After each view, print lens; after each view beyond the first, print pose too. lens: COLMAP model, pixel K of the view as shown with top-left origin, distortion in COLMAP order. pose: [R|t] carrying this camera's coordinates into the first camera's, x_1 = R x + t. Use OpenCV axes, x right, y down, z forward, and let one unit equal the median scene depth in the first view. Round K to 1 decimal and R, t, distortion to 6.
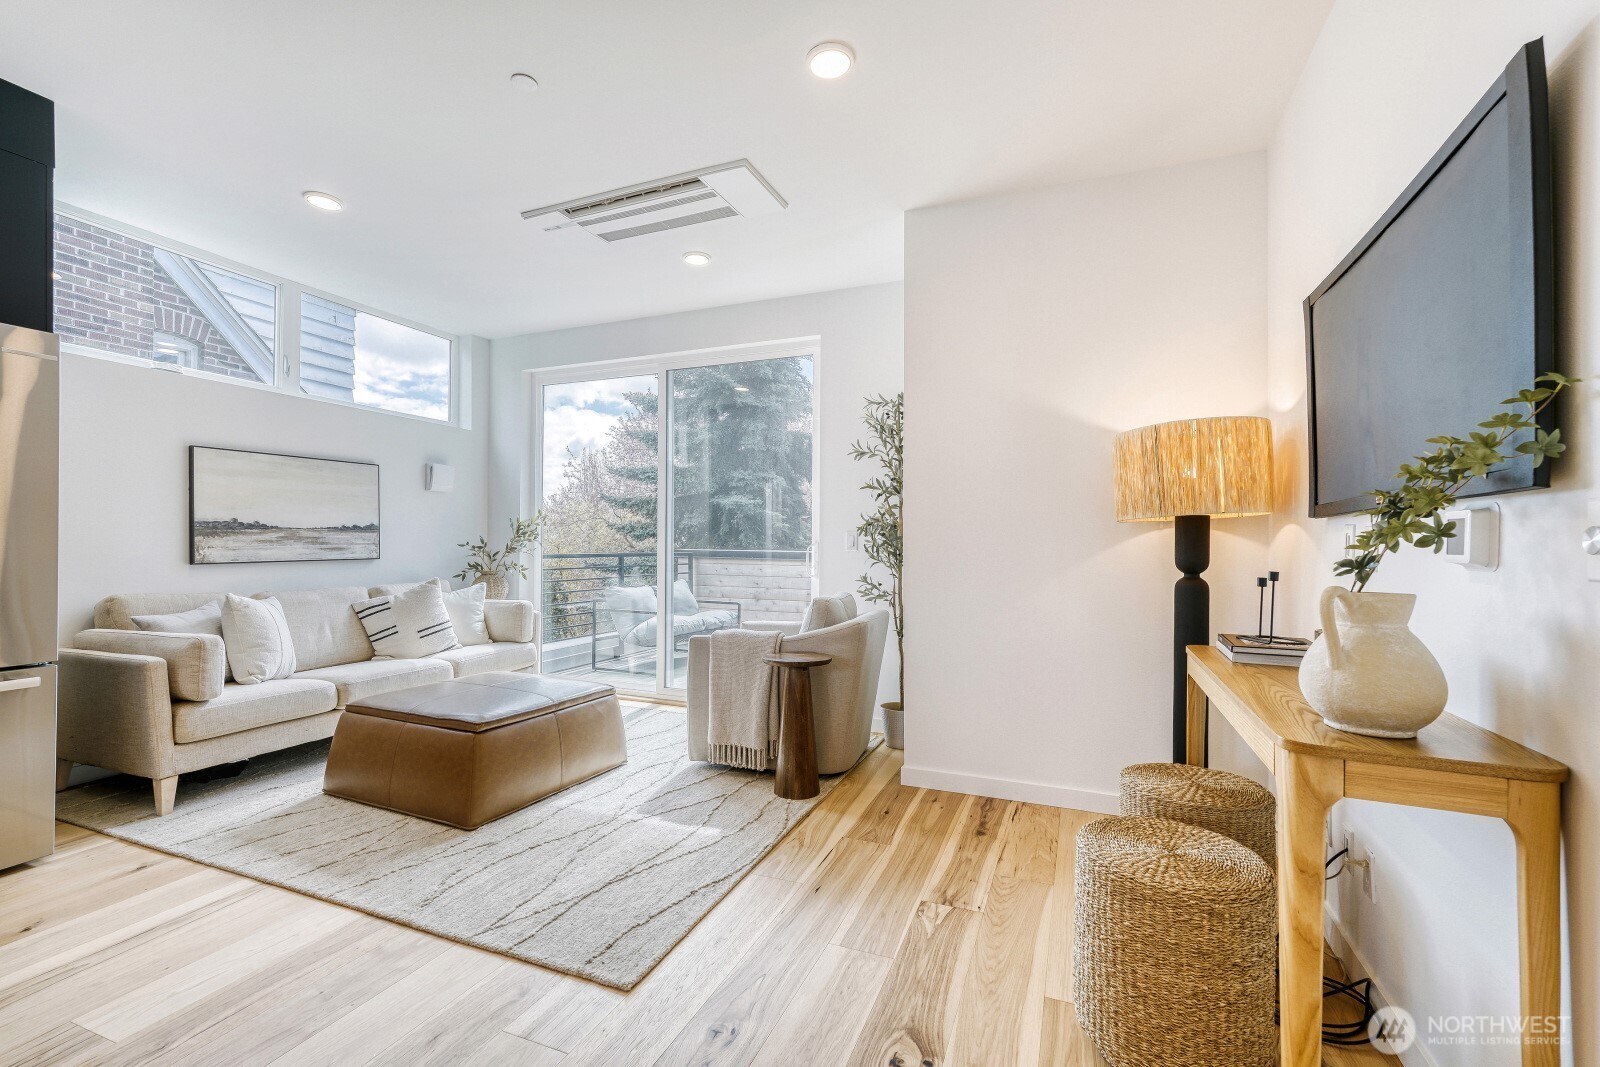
lens RADIAL K [[700.7, 0, 791.4], [0, 700.7, 544.7], [0, 0, 1]] dist [0.003649, 0.004026]
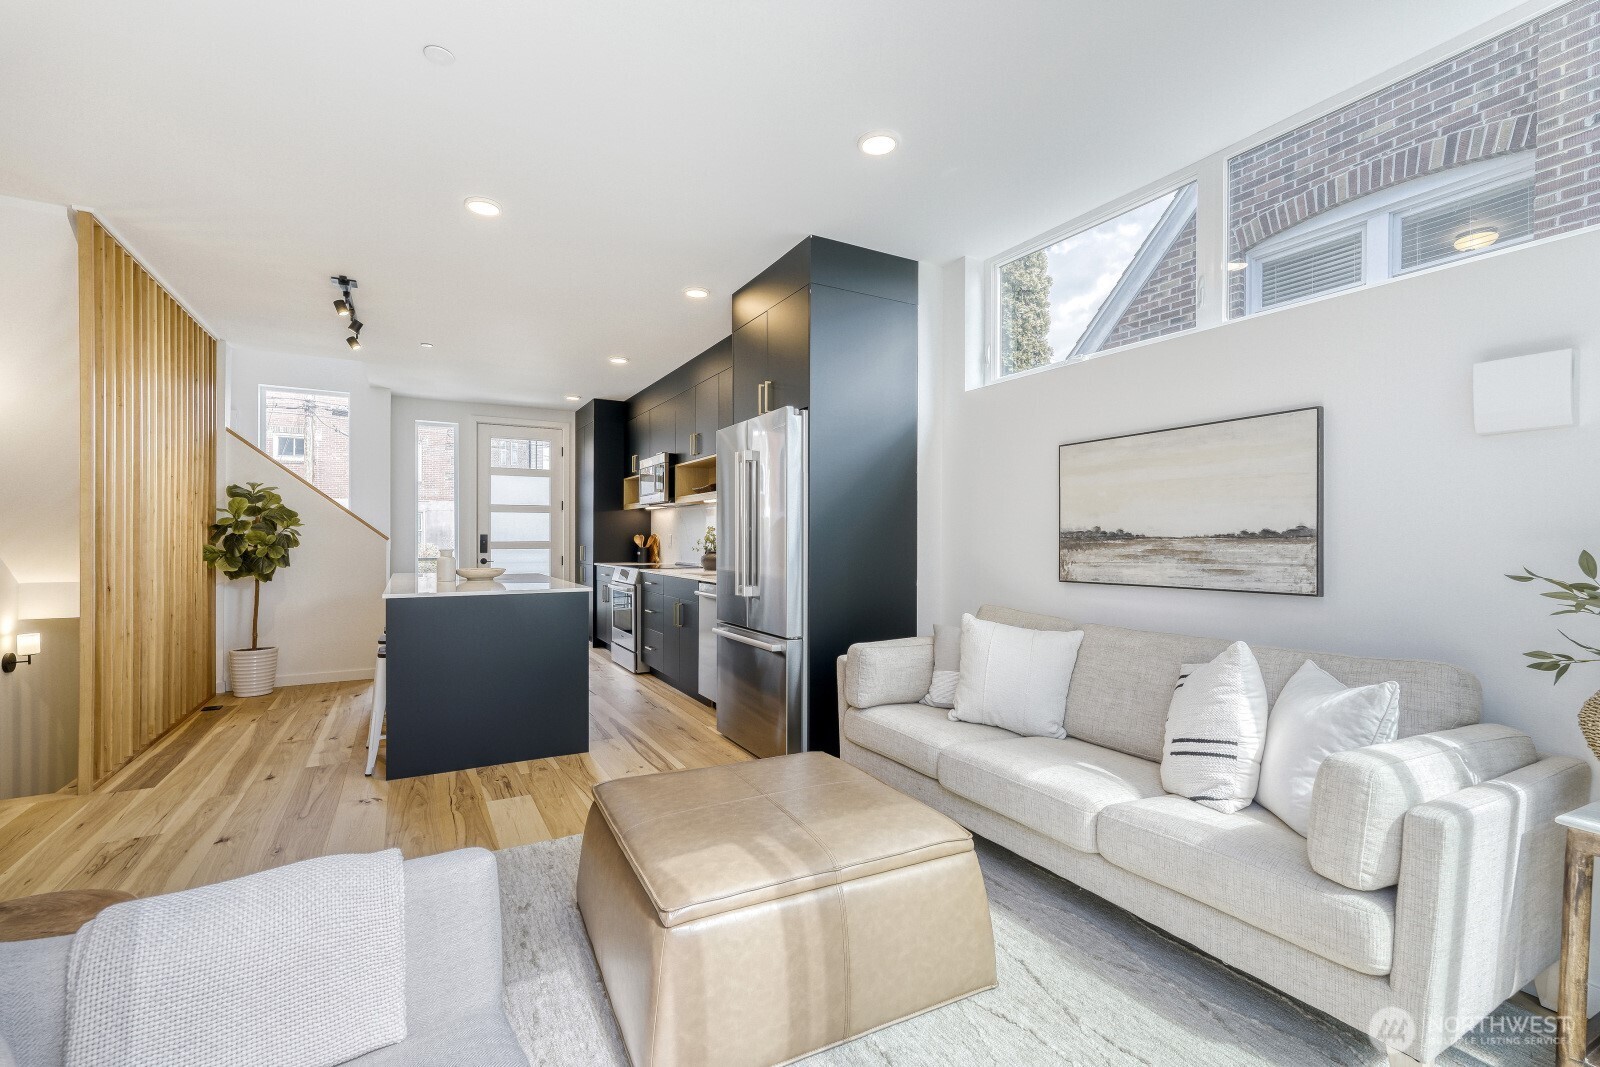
lens RADIAL K [[700.7, 0, 790.7], [0, 700.7, 537.7], [0, 0, 1]] dist [0.003649, 0.004026]
pose [[-0.620134, -0.010513, -0.784425, 0.040673], [-0.008862, 0.999940, -0.006395, -0.019961], [0.784446, 0.002986, -0.620190, 1.425781]]
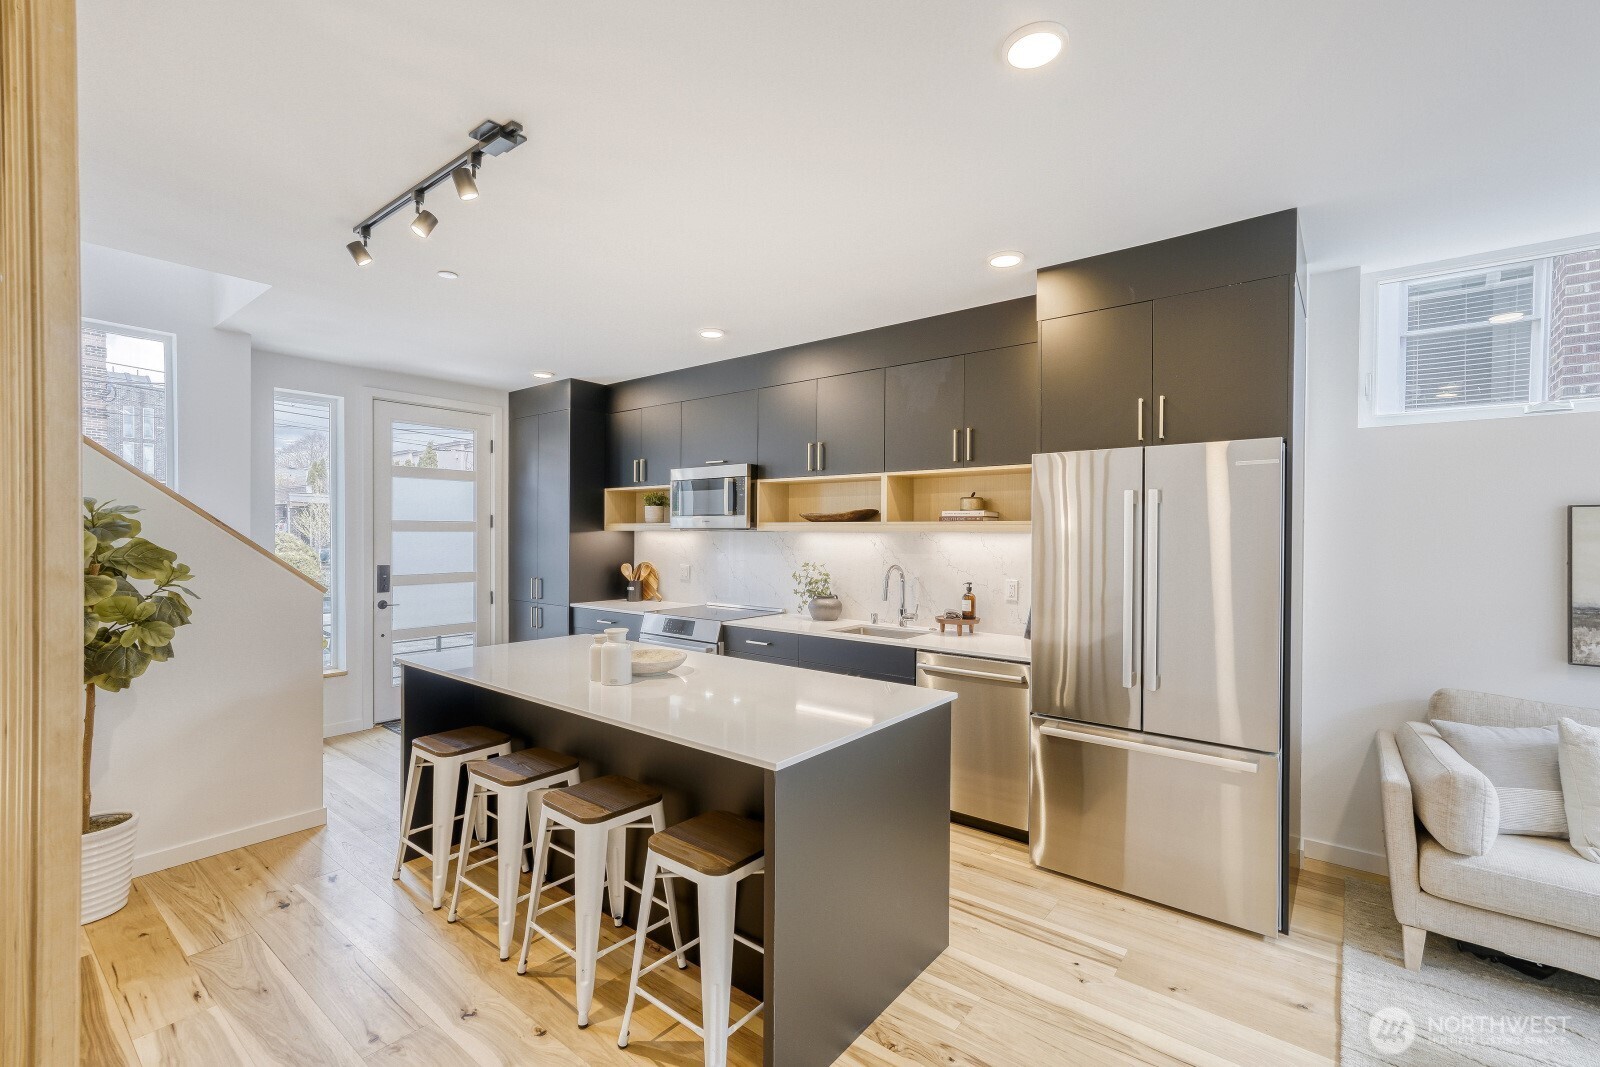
lens RADIAL K [[700.7, 0, 796.9], [0, 700.7, 539.7], [0, 0, 1]] dist [0.003649, 0.004026]
pose [[-0.273203, -0.002426, -0.961953, 0.106008], [-0.009898, 0.999951, 0.000289, -0.106602], [0.961906, 0.009600, -0.273213, 0.459640]]
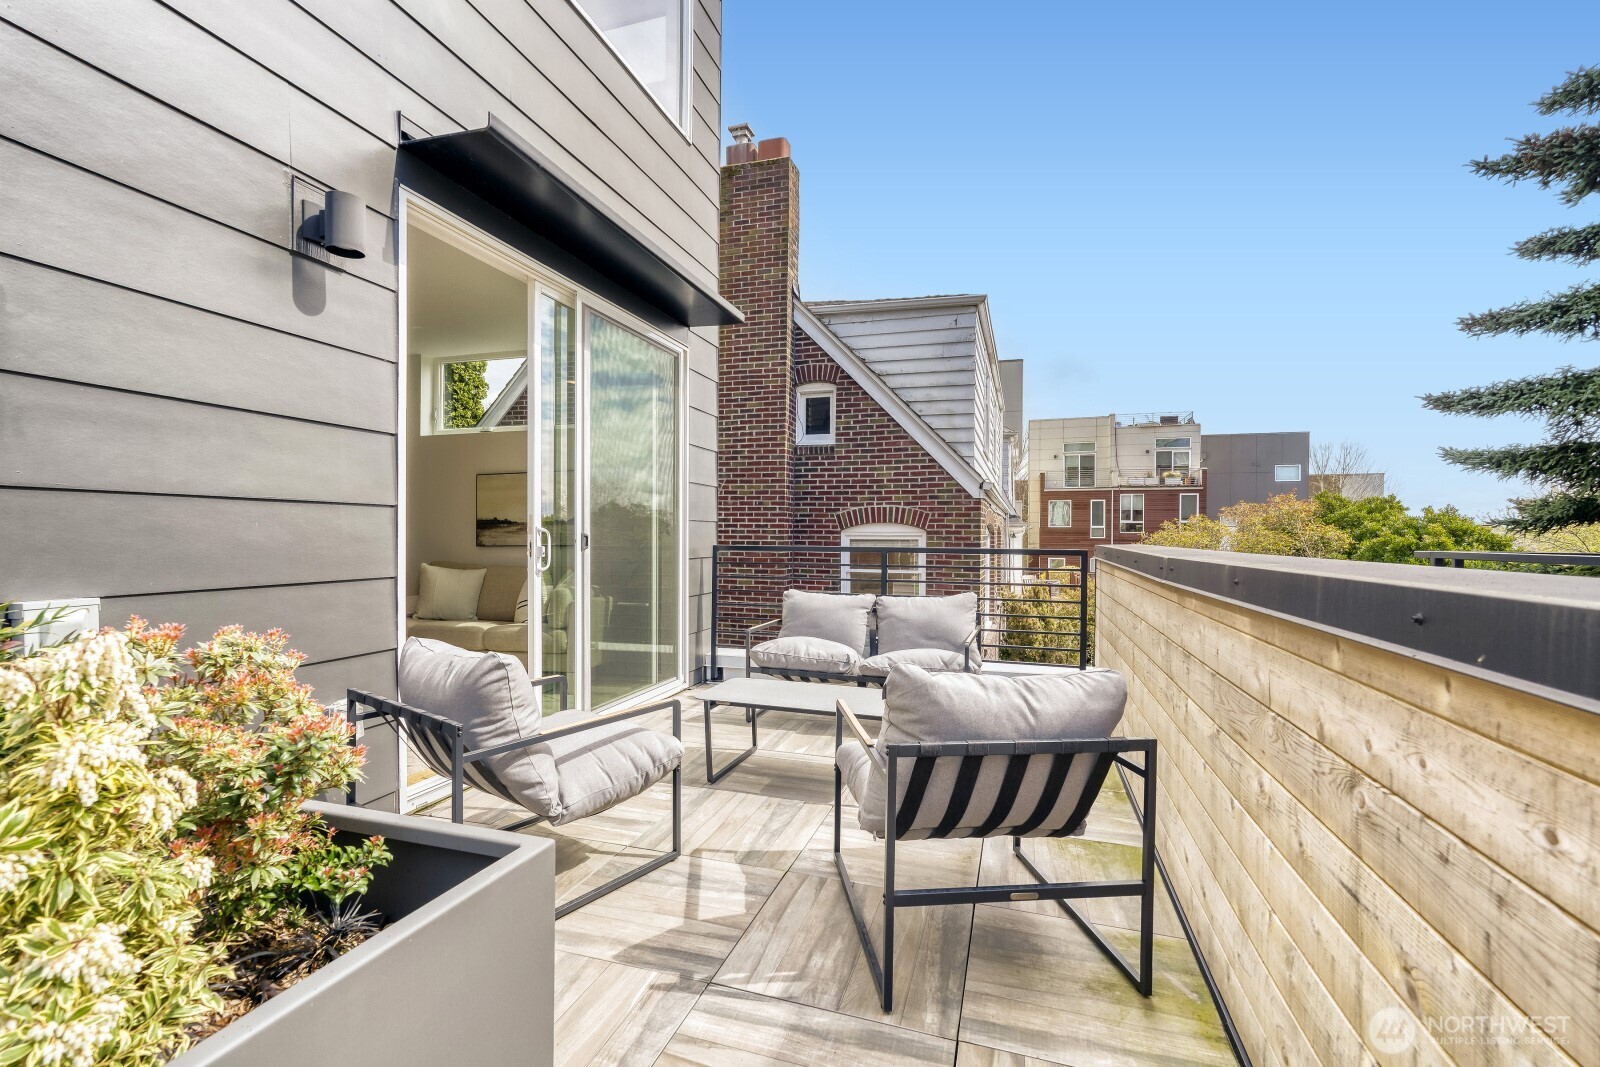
lens RADIAL K [[700.7, 0, 799.9], [0, 700.7, 540.9], [0, 0, 1]] dist [0.003649, 0.004026]
pose [[0.088867, 0.003534, -0.996037, 0.956952], [-0.009723, 0.999949, 0.002681, 0.004003], [0.995996, 0.009446, 0.088897, 1.797361]]
